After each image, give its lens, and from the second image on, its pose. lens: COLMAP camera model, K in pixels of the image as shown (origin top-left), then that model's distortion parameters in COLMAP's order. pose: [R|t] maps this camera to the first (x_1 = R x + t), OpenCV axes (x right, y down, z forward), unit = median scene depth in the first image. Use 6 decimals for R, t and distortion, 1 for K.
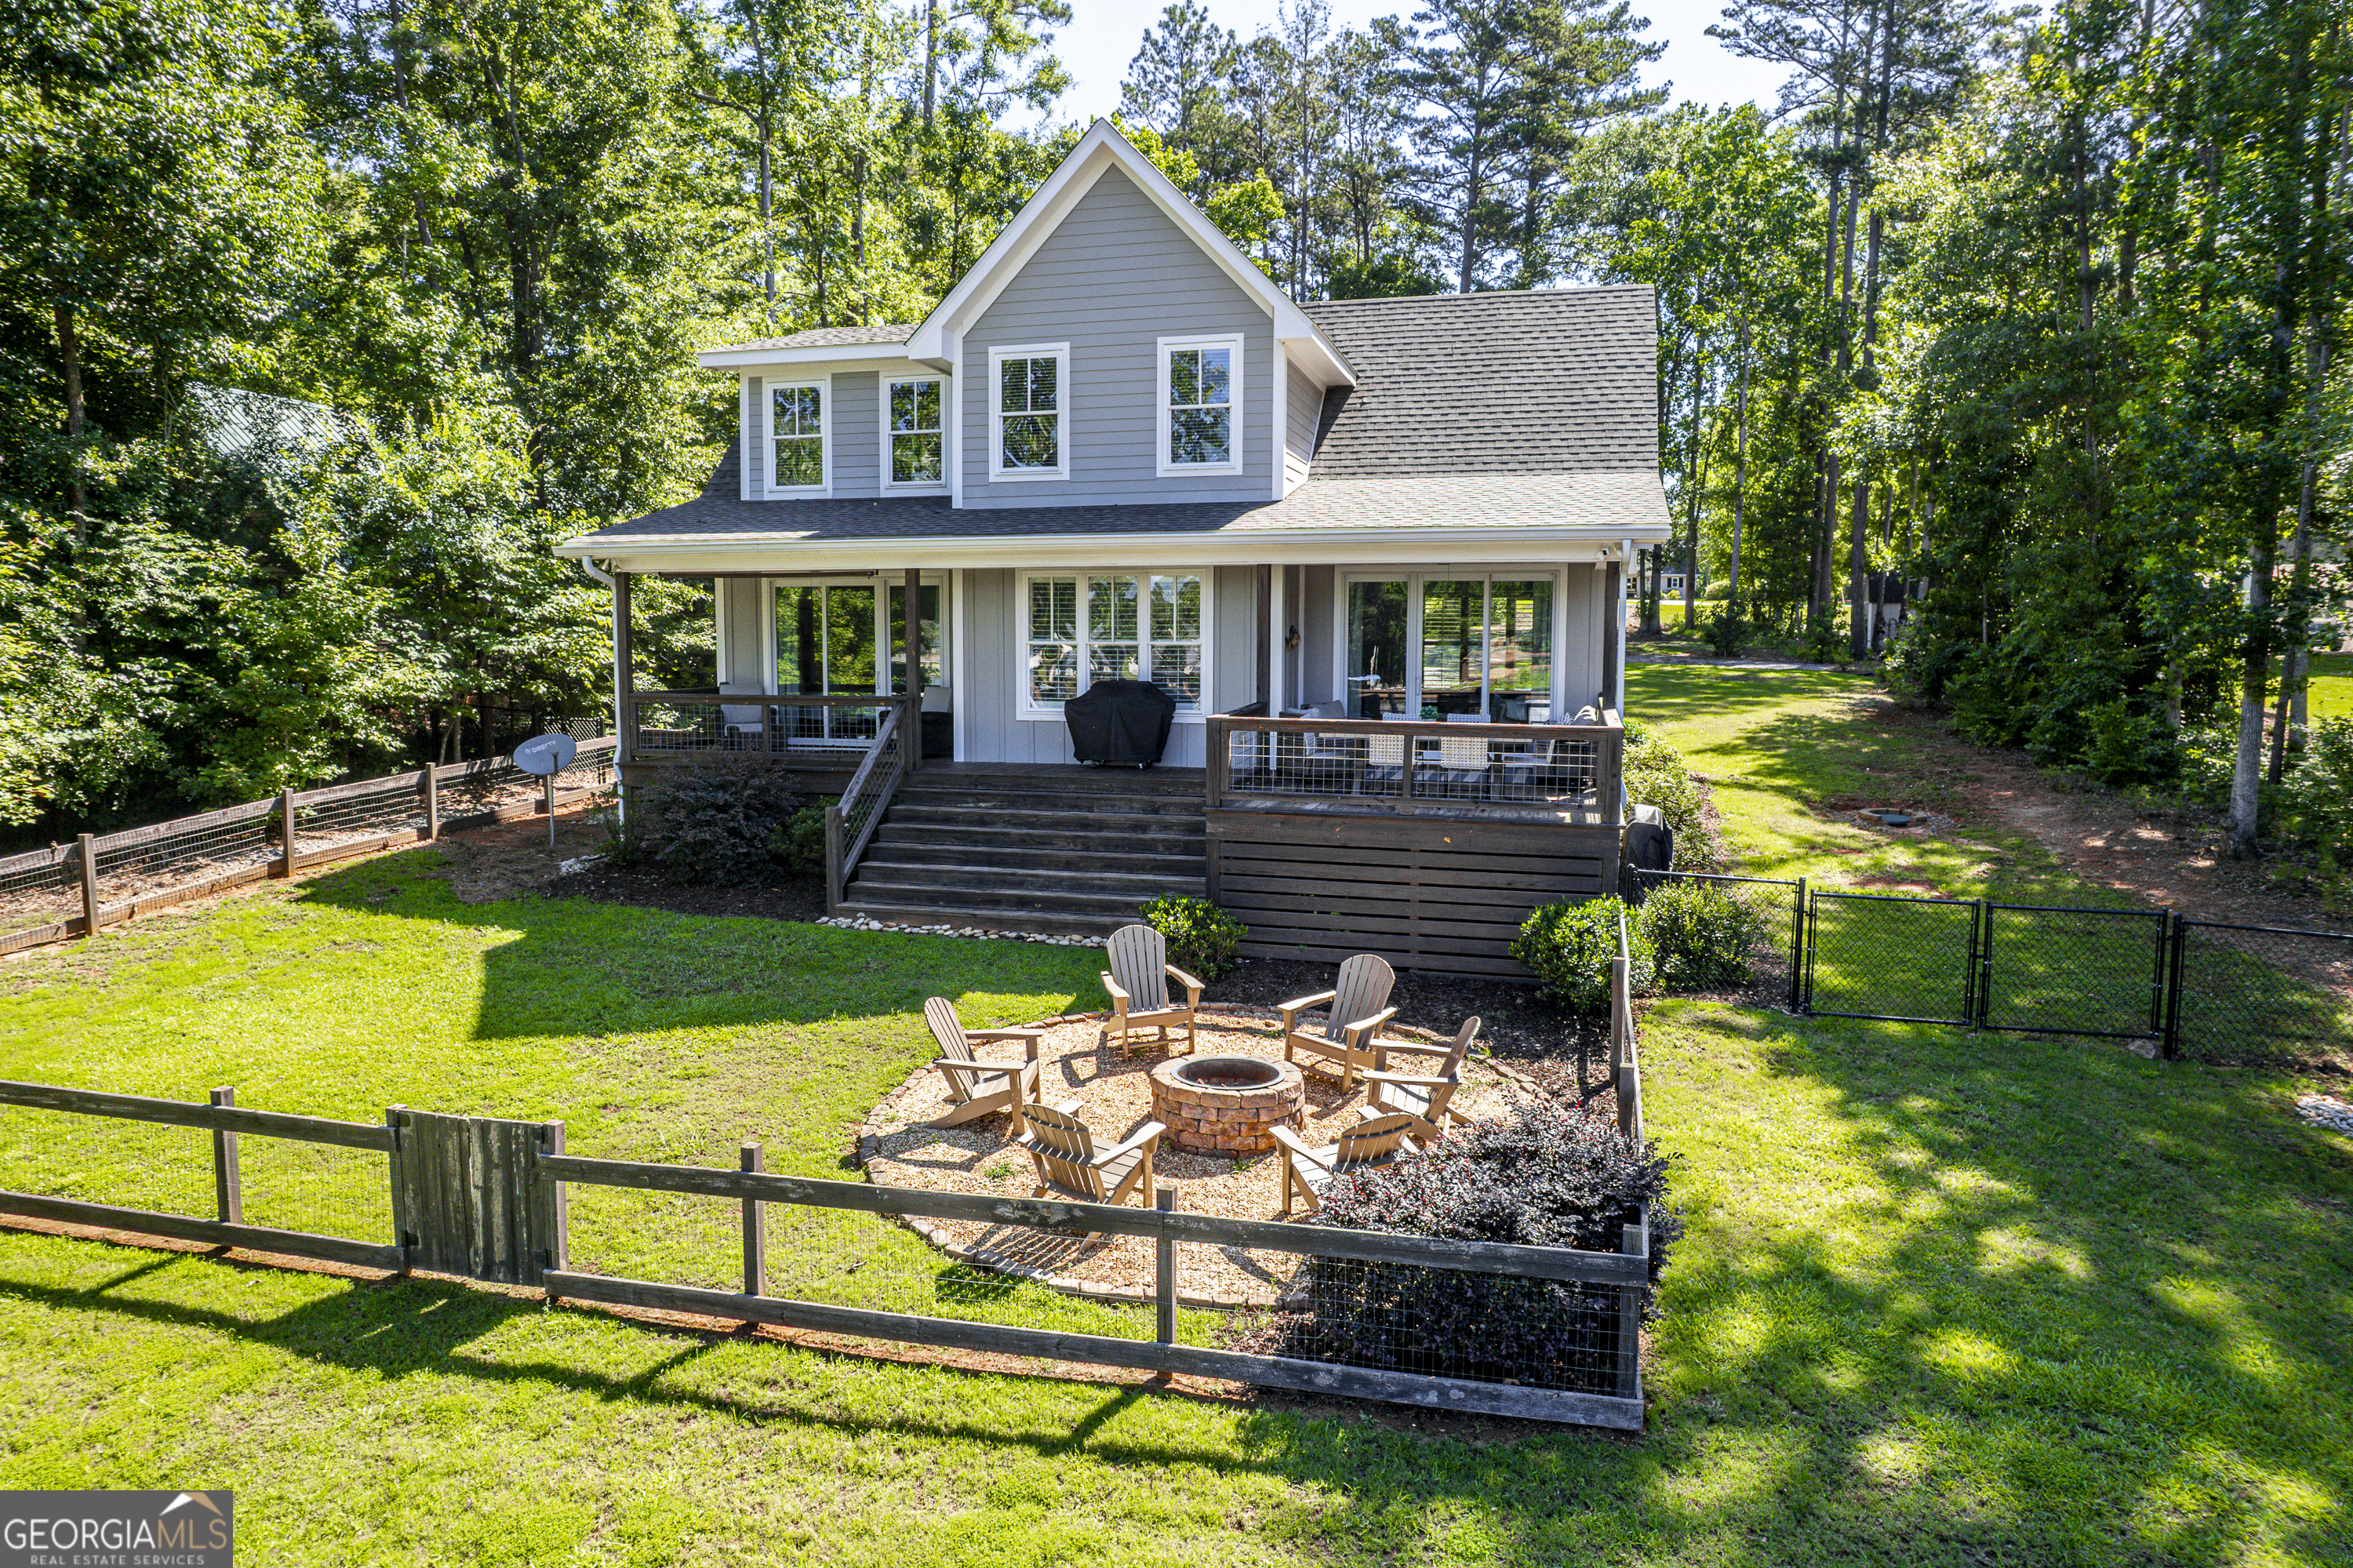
lens RADIAL K [[1513.5, 0, 1176.5], [0, 1513.5, 784.0], [0, 0, 1]] dist [-0.089822, 0.074437]
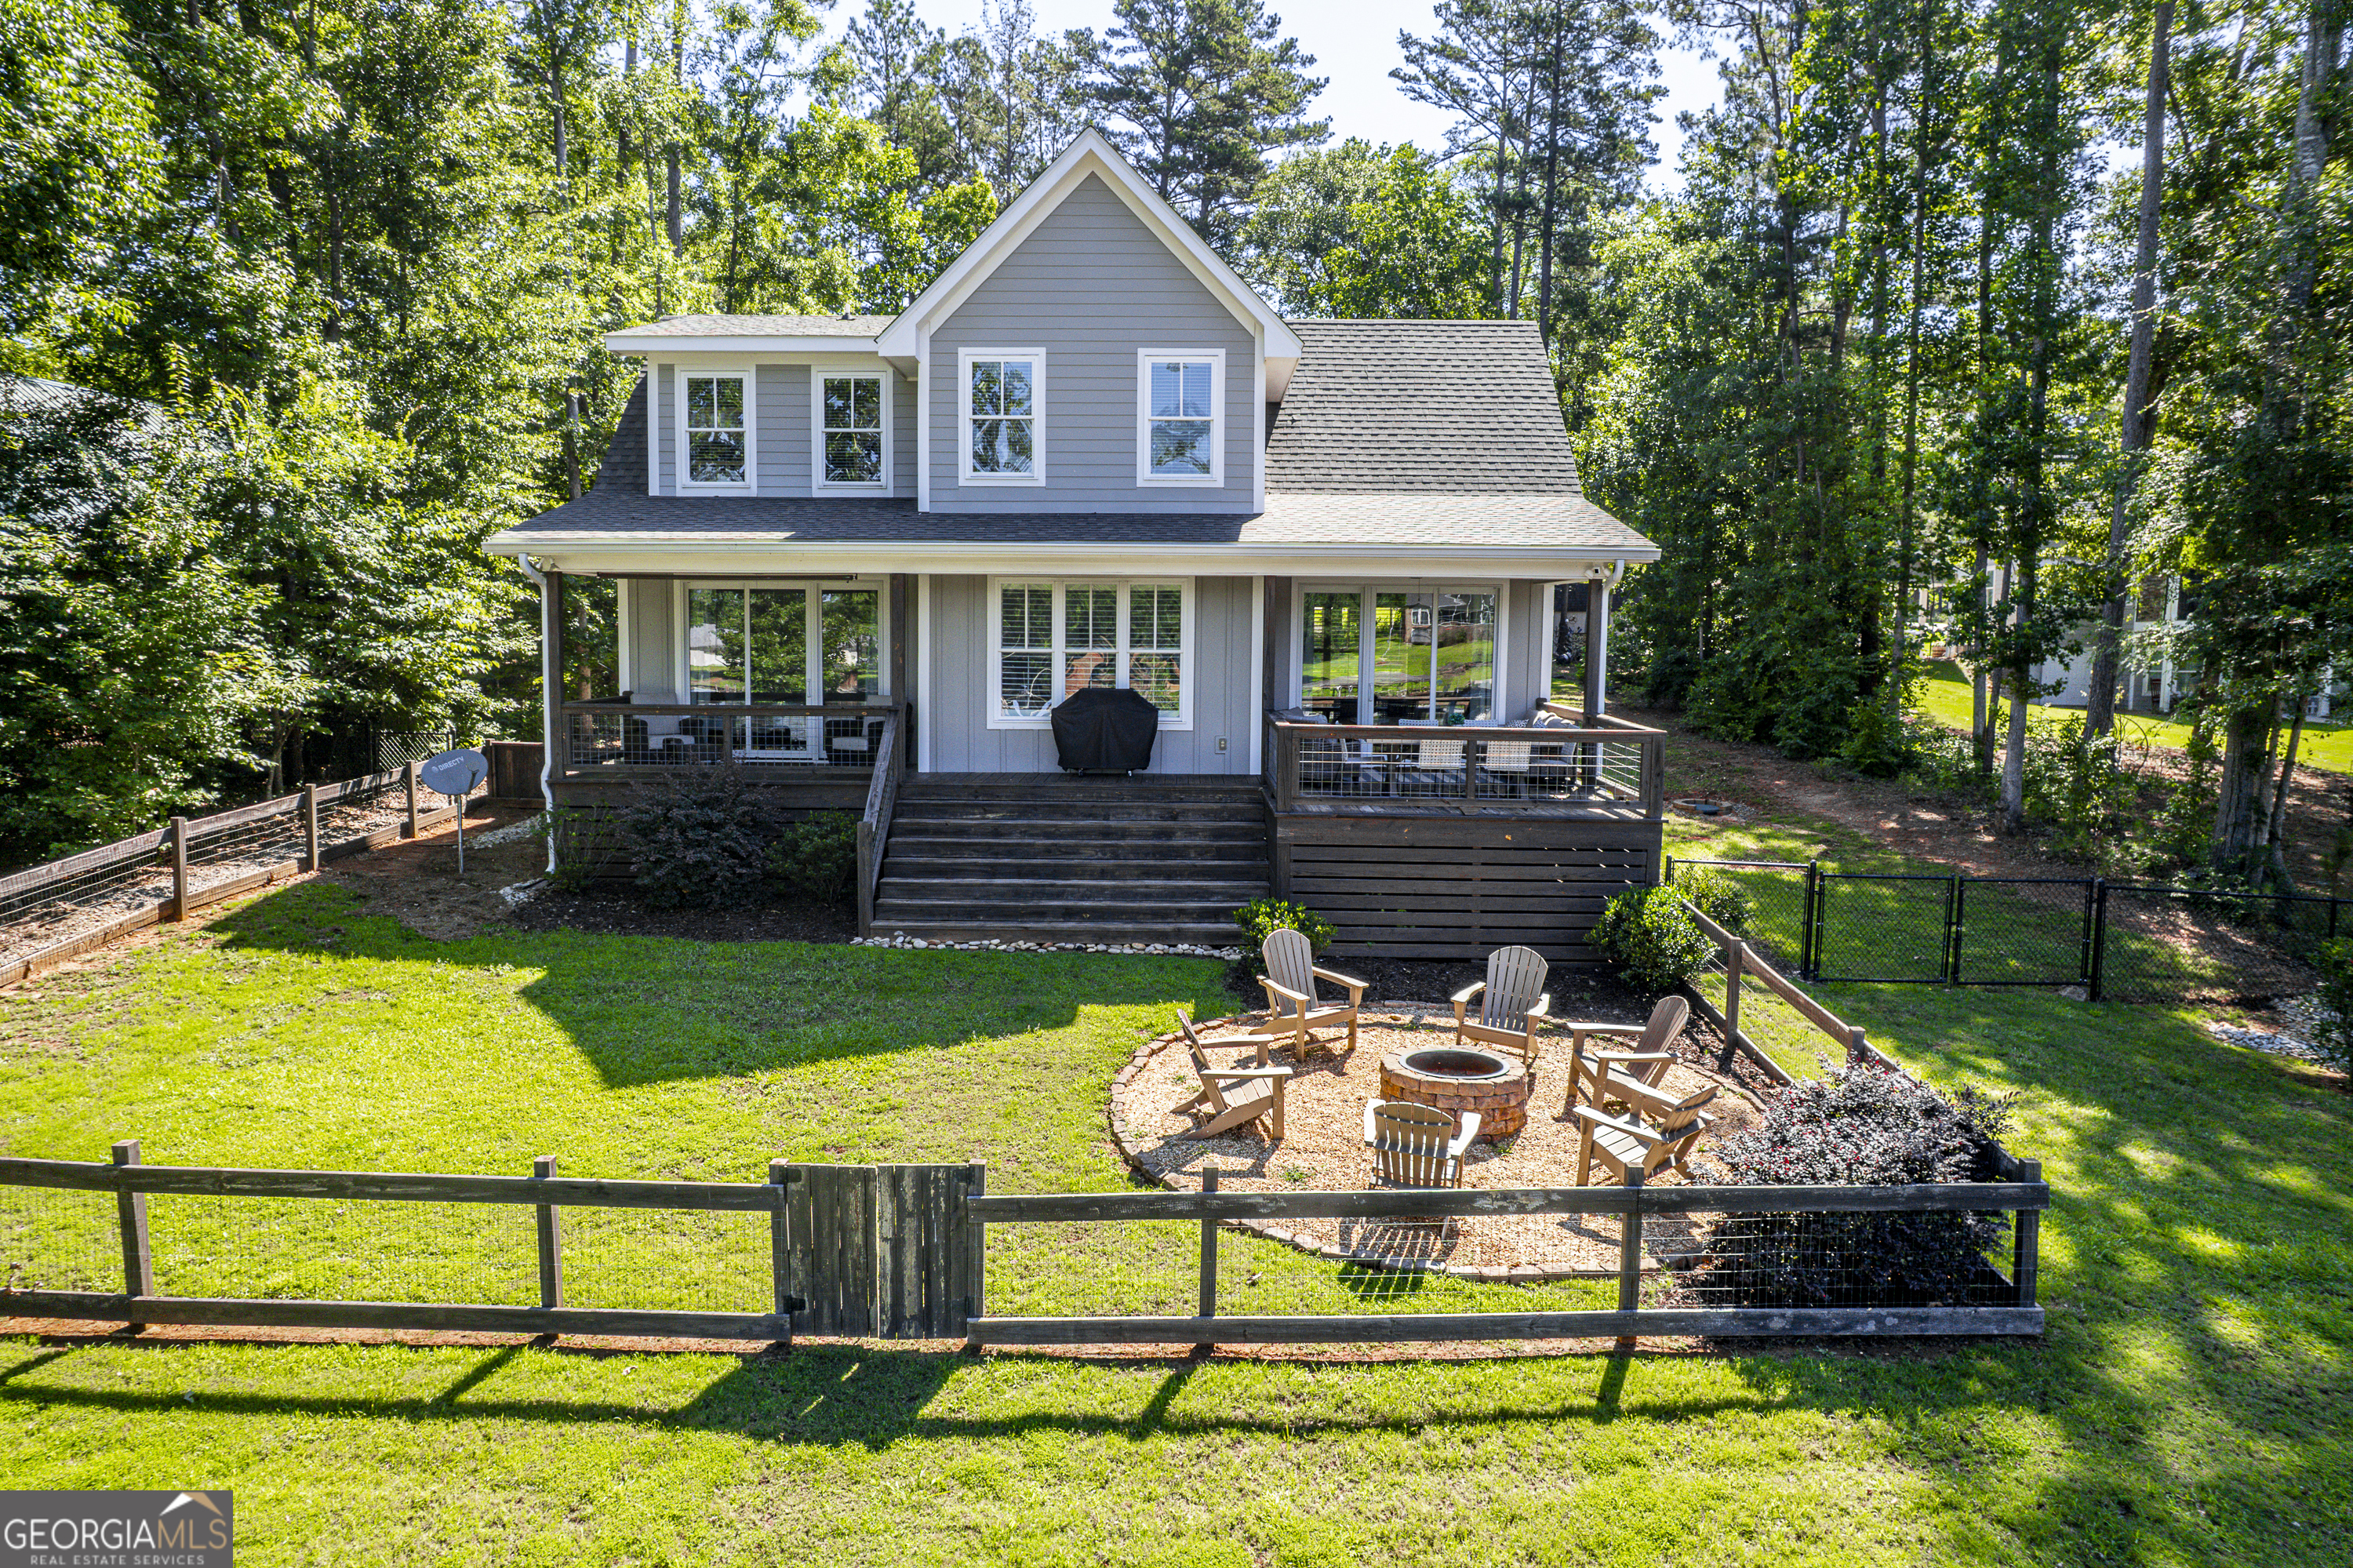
lens RADIAL K [[1513.5, 0, 1176.5], [0, 1513.5, 784.0], [0, 0, 1]] dist [-0.089822, 0.074437]
pose [[0.964833, -0.019786, 0.262117, -0.256037], [0.020166, 0.999796, 0.001240, -0.005443], [-0.262088, 0.004090, 0.965035, 0.020943]]
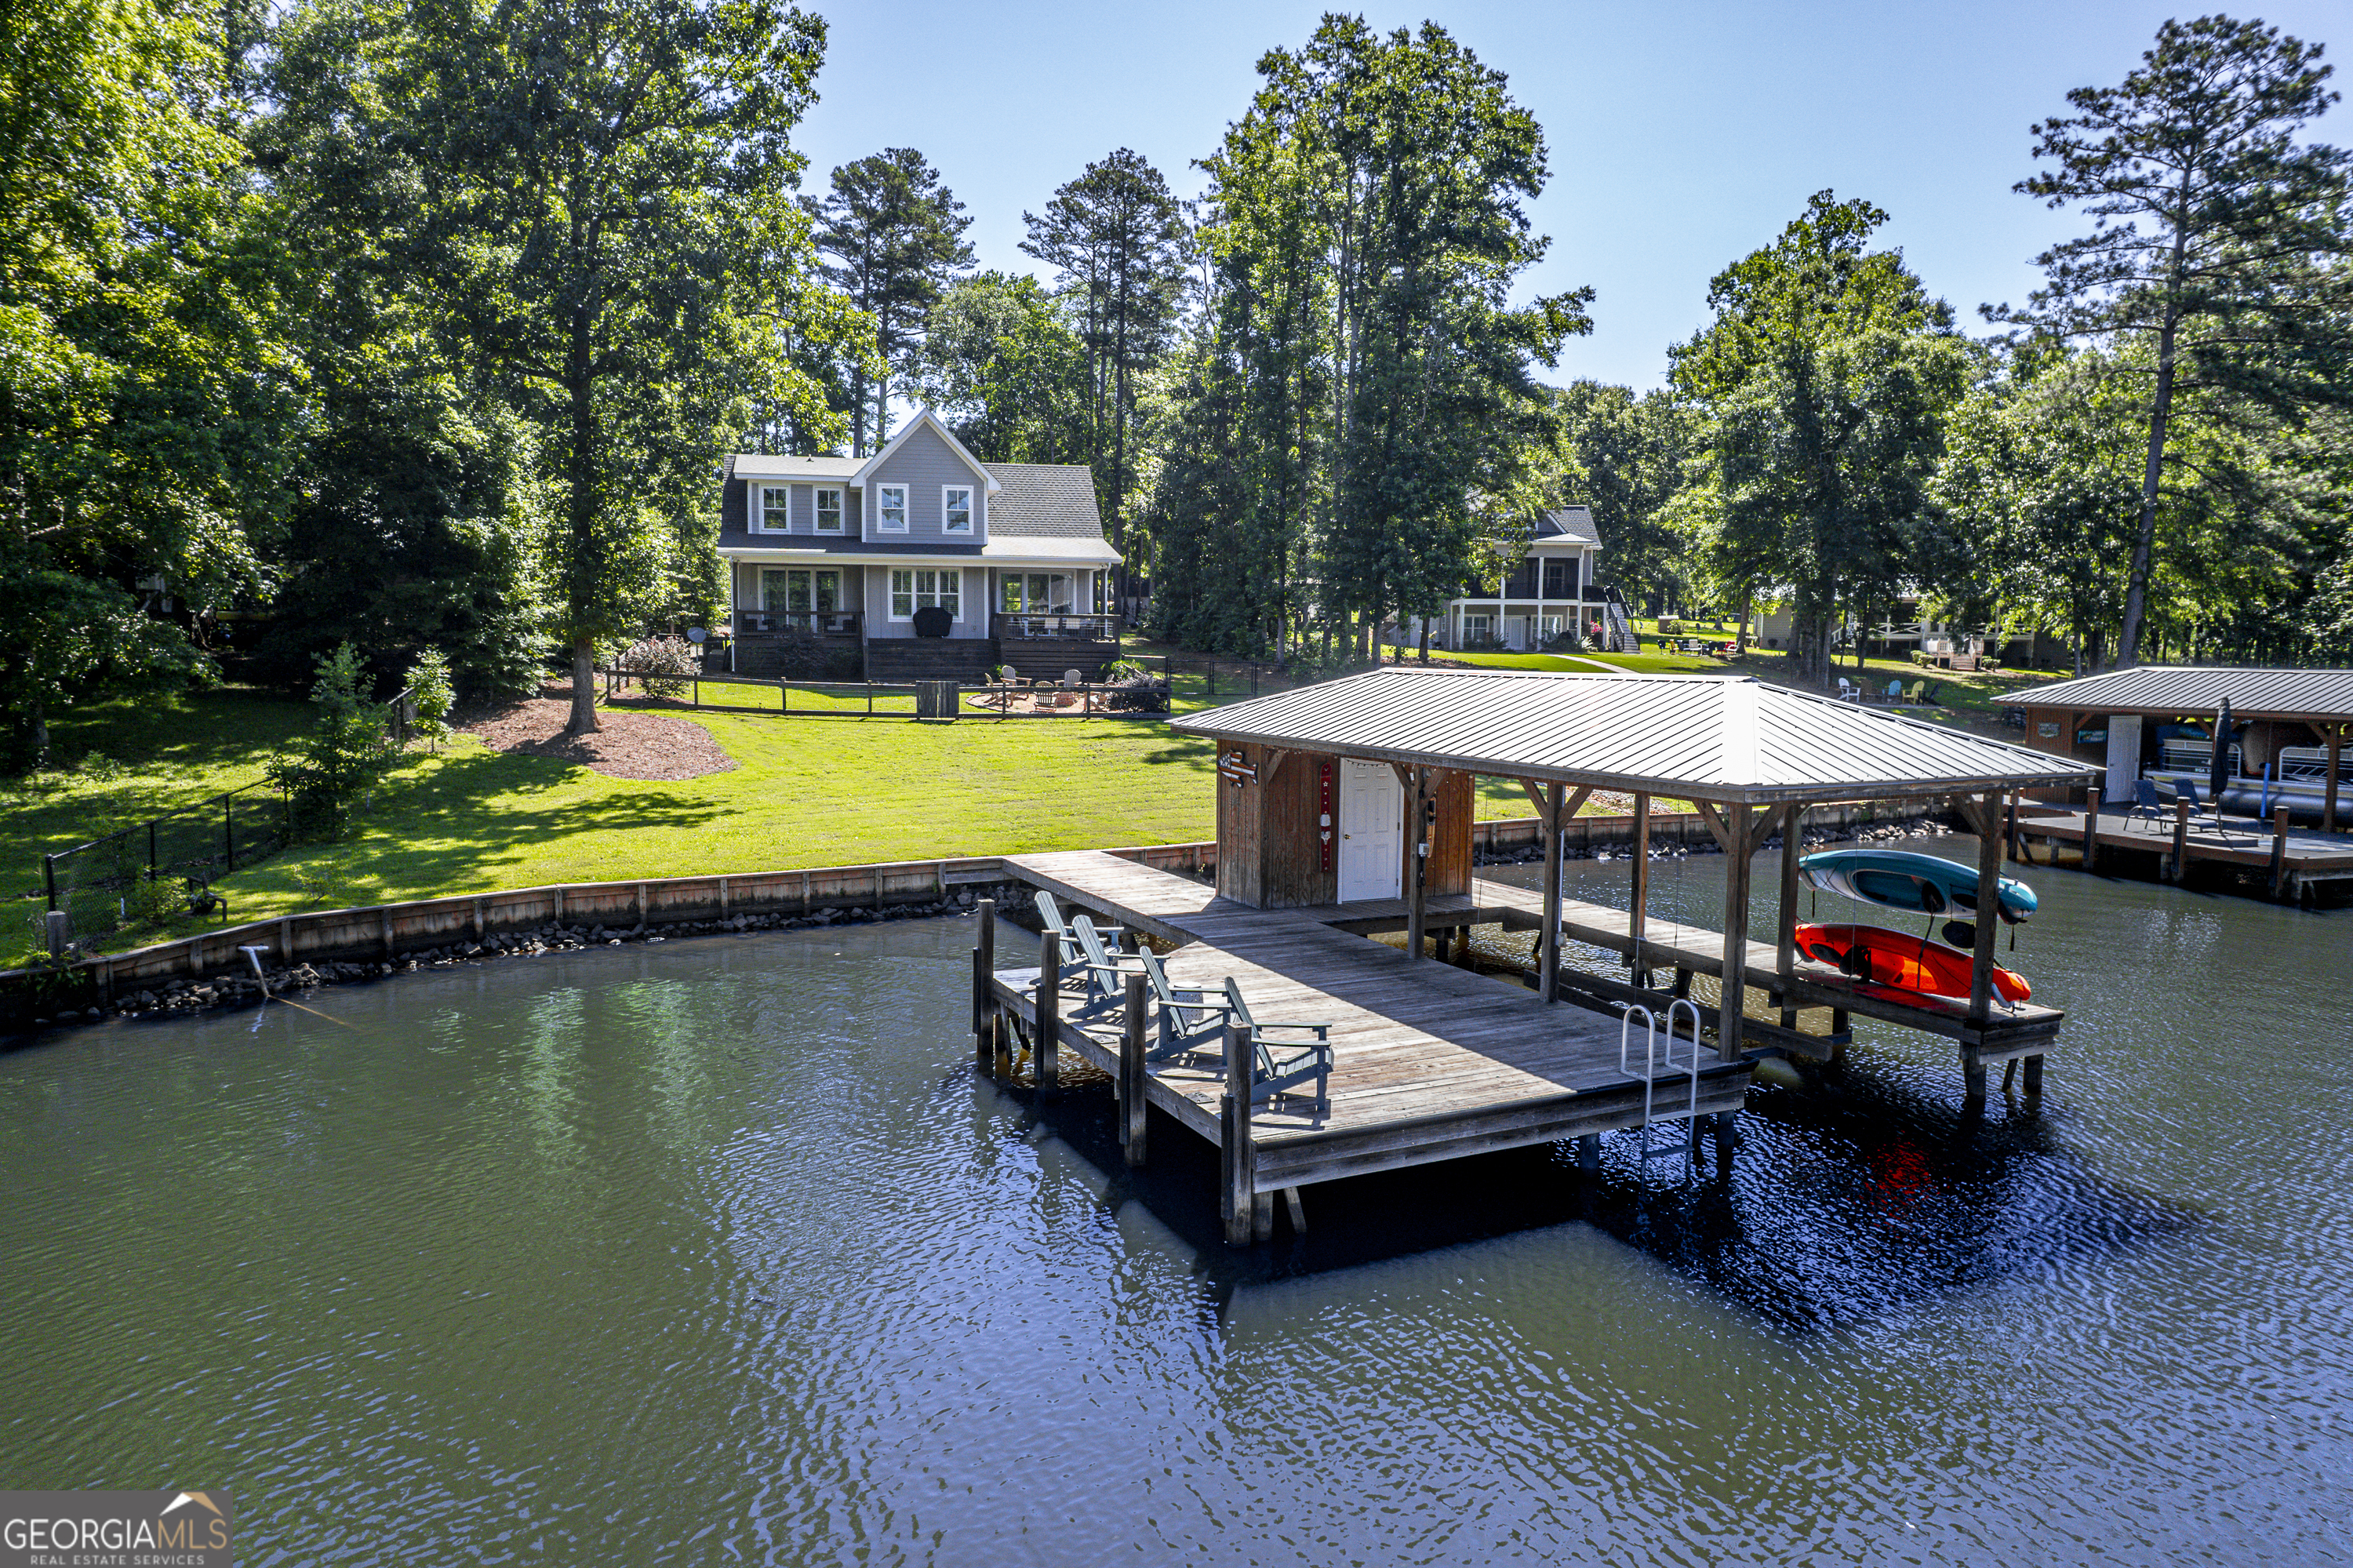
lens RADIAL K [[1513.5, 0, 1176.5], [0, 1513.5, 784.0], [0, 0, 1]] dist [-0.089822, 0.074437]
pose [[0.871089, -0.038660, 0.489601, -1.025111], [0.040287, 0.999162, 0.007219, 0.258391], [-0.489469, 0.013436, 0.871917, -1.653488]]
